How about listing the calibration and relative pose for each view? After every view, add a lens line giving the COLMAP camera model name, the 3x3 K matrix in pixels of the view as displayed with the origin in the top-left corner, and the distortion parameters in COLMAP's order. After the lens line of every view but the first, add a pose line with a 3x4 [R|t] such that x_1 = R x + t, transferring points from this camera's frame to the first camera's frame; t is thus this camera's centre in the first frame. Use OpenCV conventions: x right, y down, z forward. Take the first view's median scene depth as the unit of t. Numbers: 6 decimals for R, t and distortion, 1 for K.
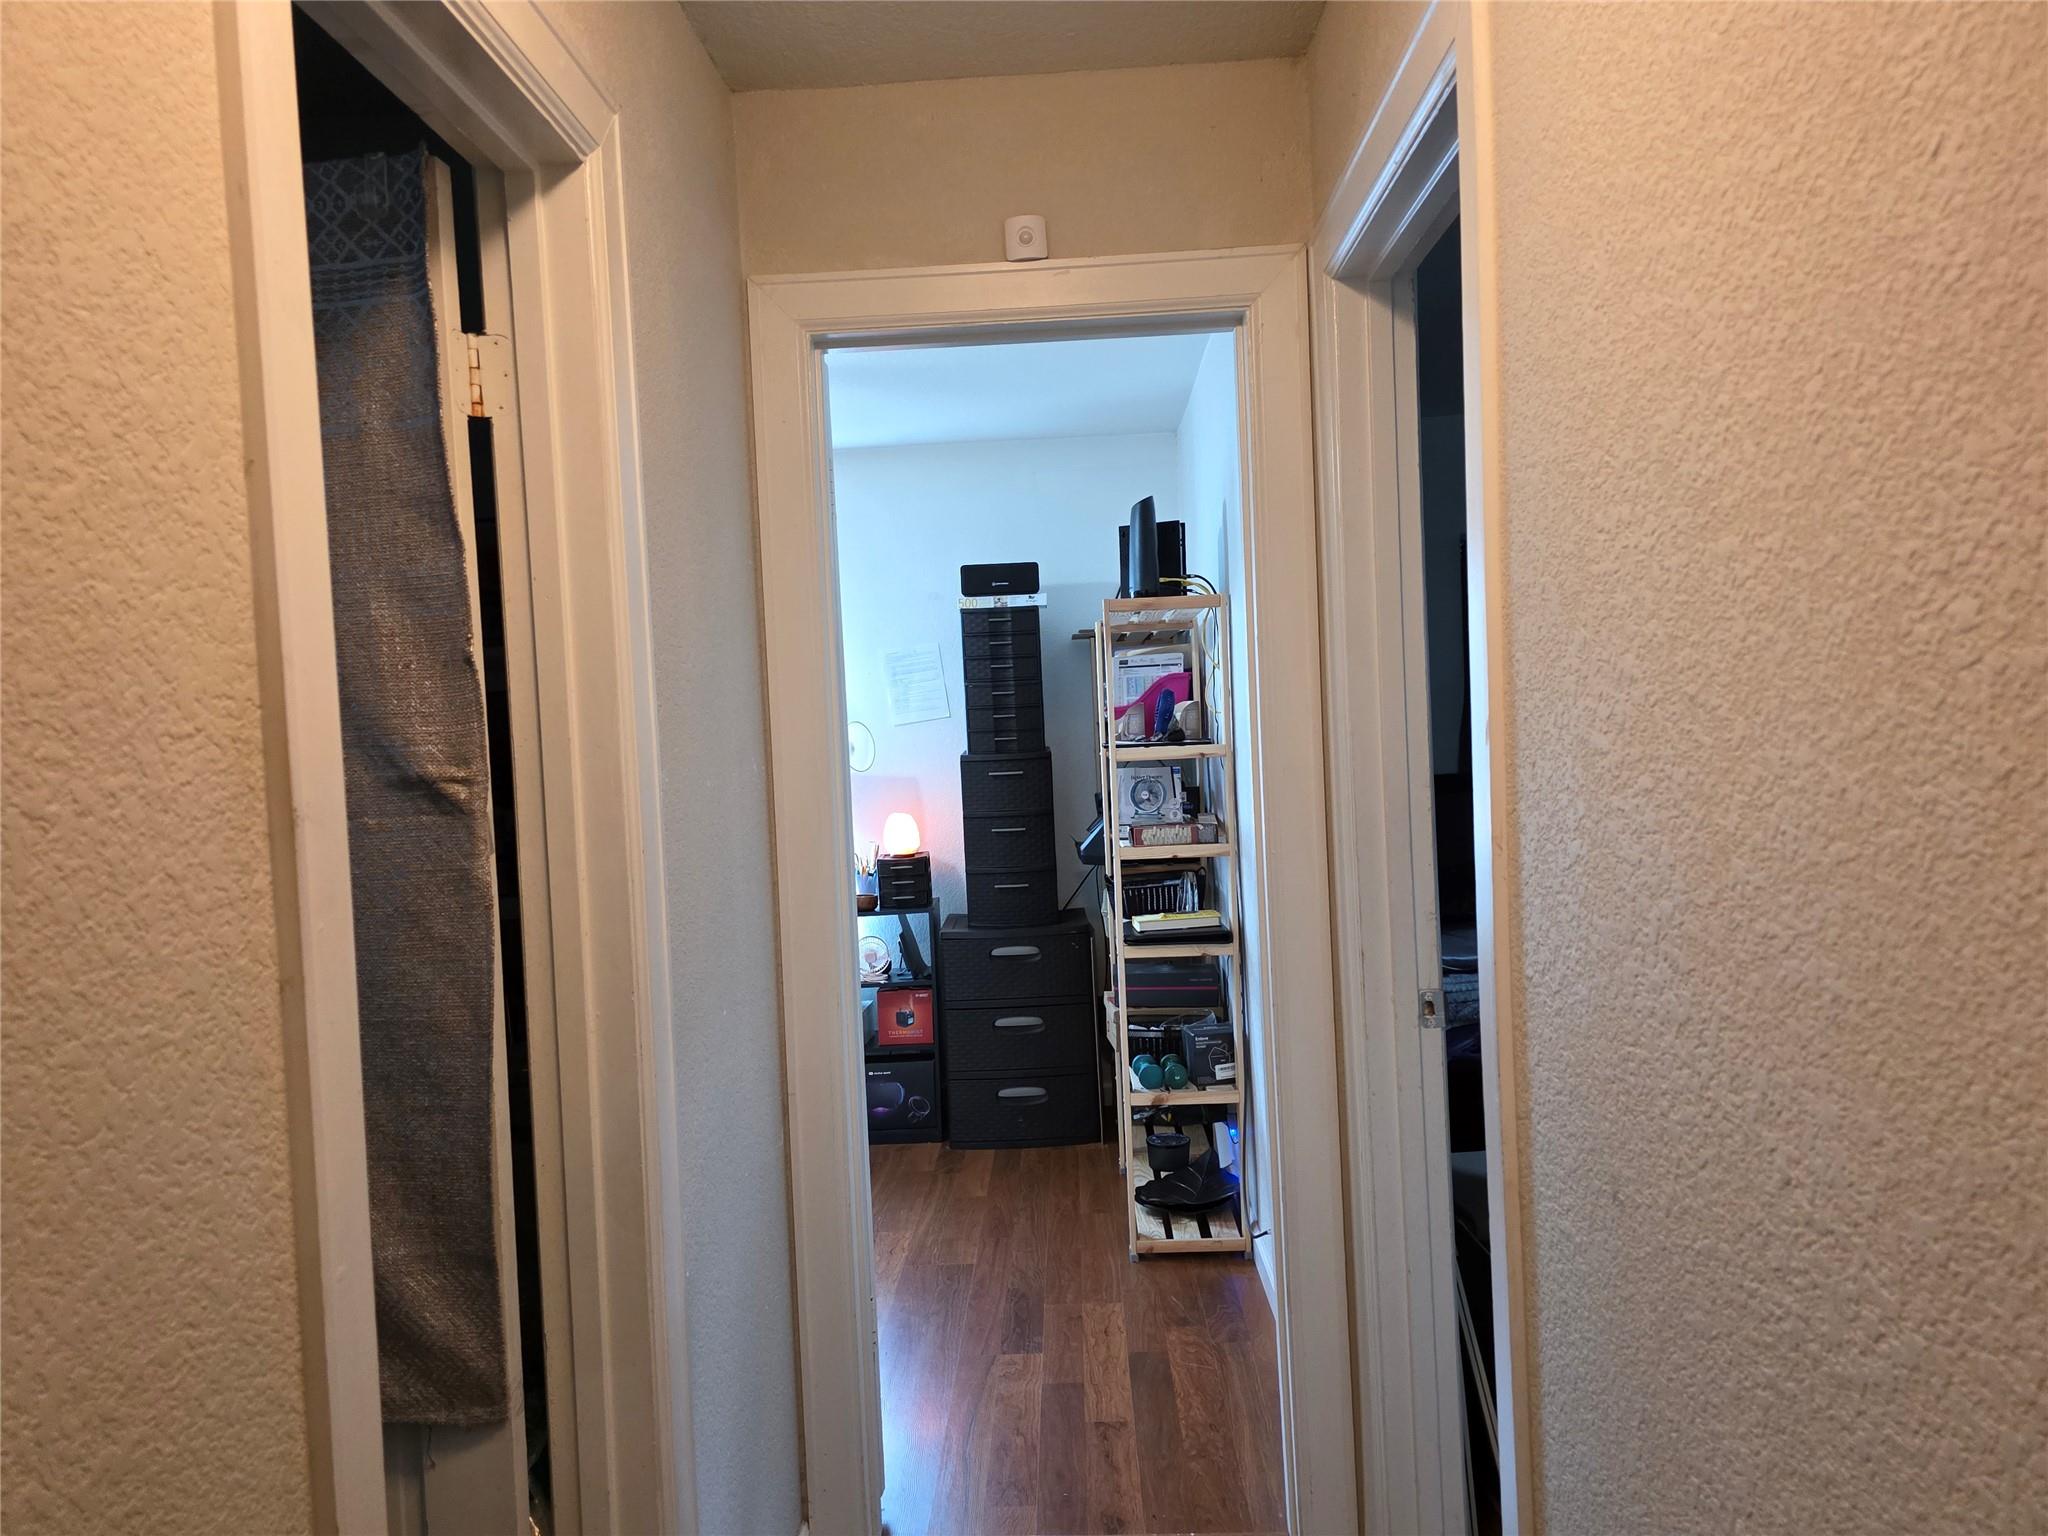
lens RADIAL K [[1443.2, 0, 1024.0], [0, 1443.2, 768.0], [0, 0, 1]] dist [0.046914, -0.052682]
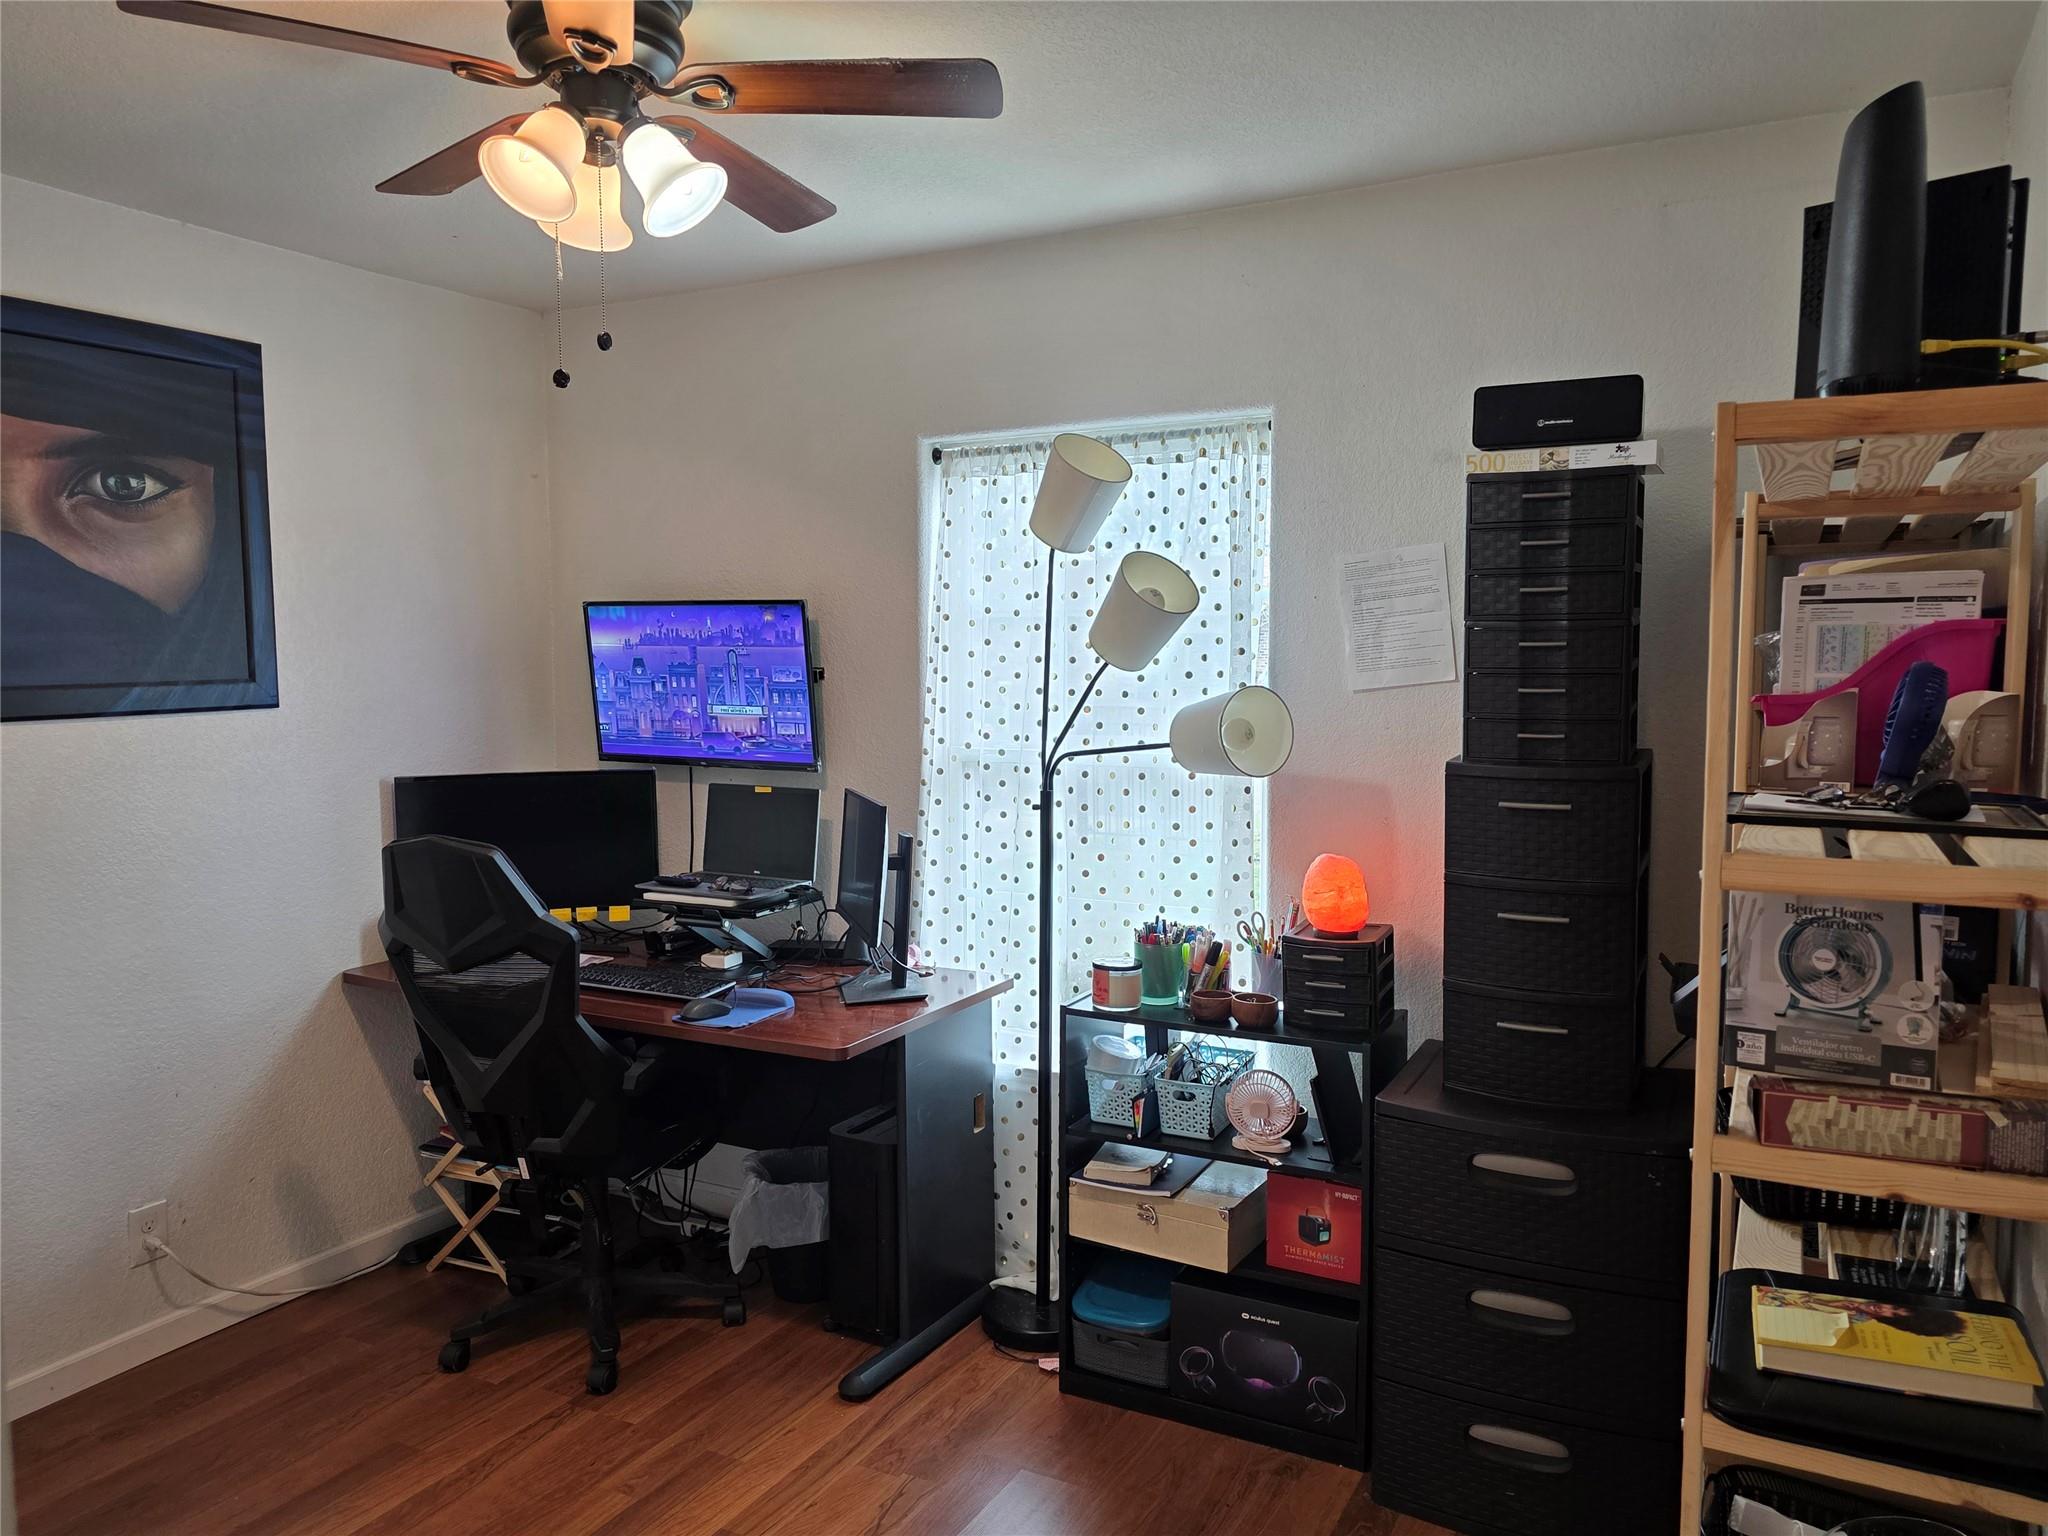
lens RADIAL K [[1443.2, 0, 1024.0], [0, 1443.2, 768.0], [0, 0, 1]] dist [0.046914, -0.052682]
pose [[0.893040, 0.076730, -0.443388, 0.051001], [-0.046720, 0.995840, 0.078234, -0.040319], [0.447546, -0.049151, 0.892909, 0.471935]]
